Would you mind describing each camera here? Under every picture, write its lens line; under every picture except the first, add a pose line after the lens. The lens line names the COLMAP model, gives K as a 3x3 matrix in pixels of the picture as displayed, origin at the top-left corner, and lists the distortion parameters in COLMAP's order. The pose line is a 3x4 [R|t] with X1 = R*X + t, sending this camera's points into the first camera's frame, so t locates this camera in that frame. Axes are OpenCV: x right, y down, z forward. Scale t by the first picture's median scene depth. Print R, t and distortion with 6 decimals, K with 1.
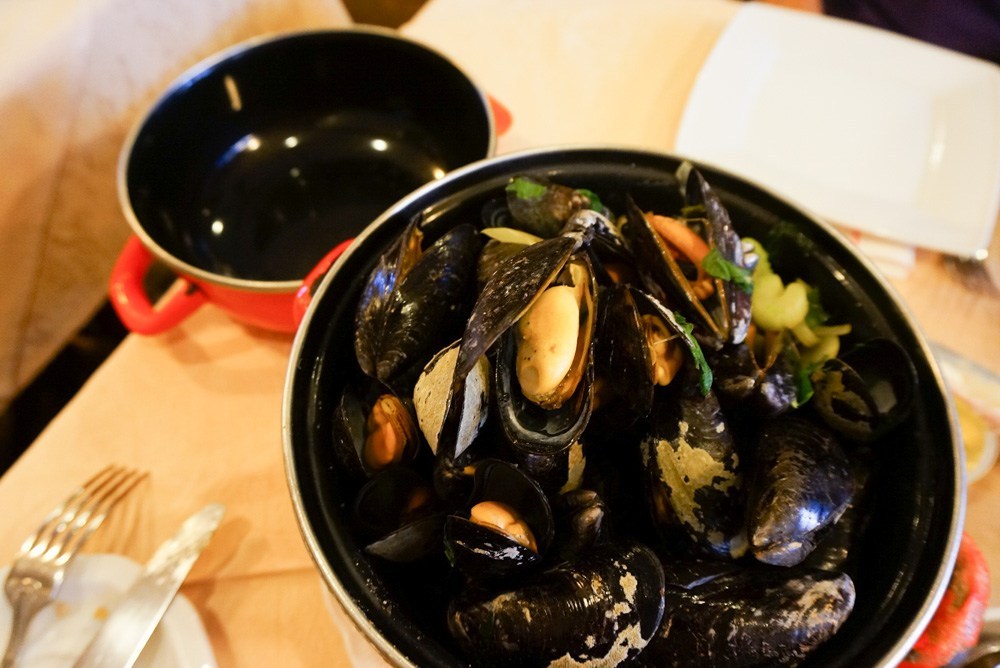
lens RADIAL K [[673.1, 0, 500.0], [0, 673.1, 334.0], [0, 0, 1]] dist [-0.072392, -0.000235]
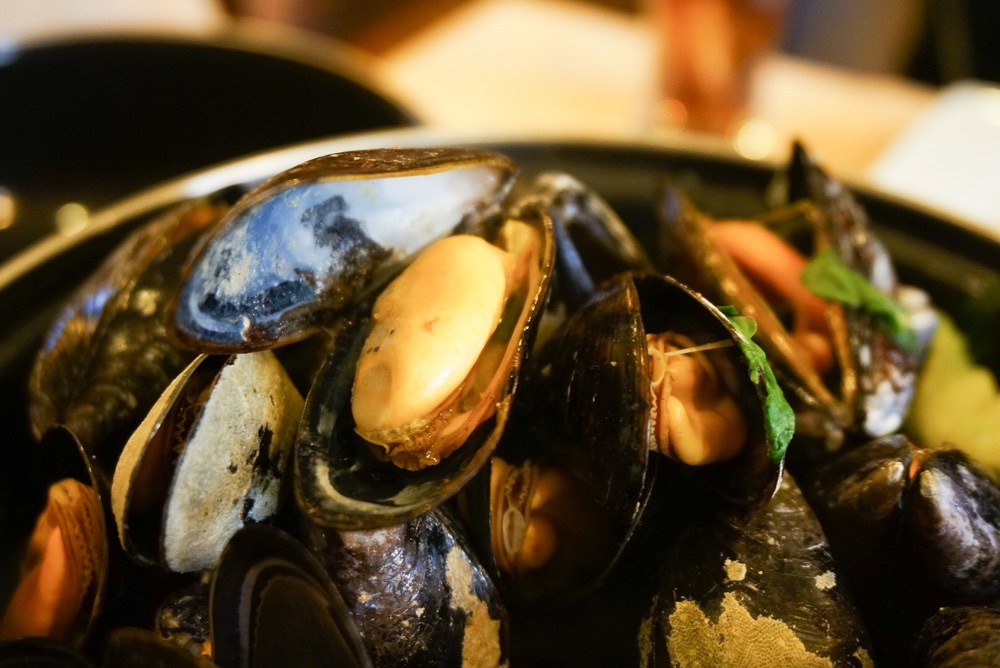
lens RADIAL K [[1302.9, 0, 500.0], [0, 1302.9, 334.0], [0, 0, 1]] dist [0.009994, -0.029905]
pose [[0.995522, 0.084210, -0.042958, 0.152012], [-0.094235, 0.920101, -0.380176, 0.329108], [0.007511, 0.382522, 0.923916, 0.193119]]
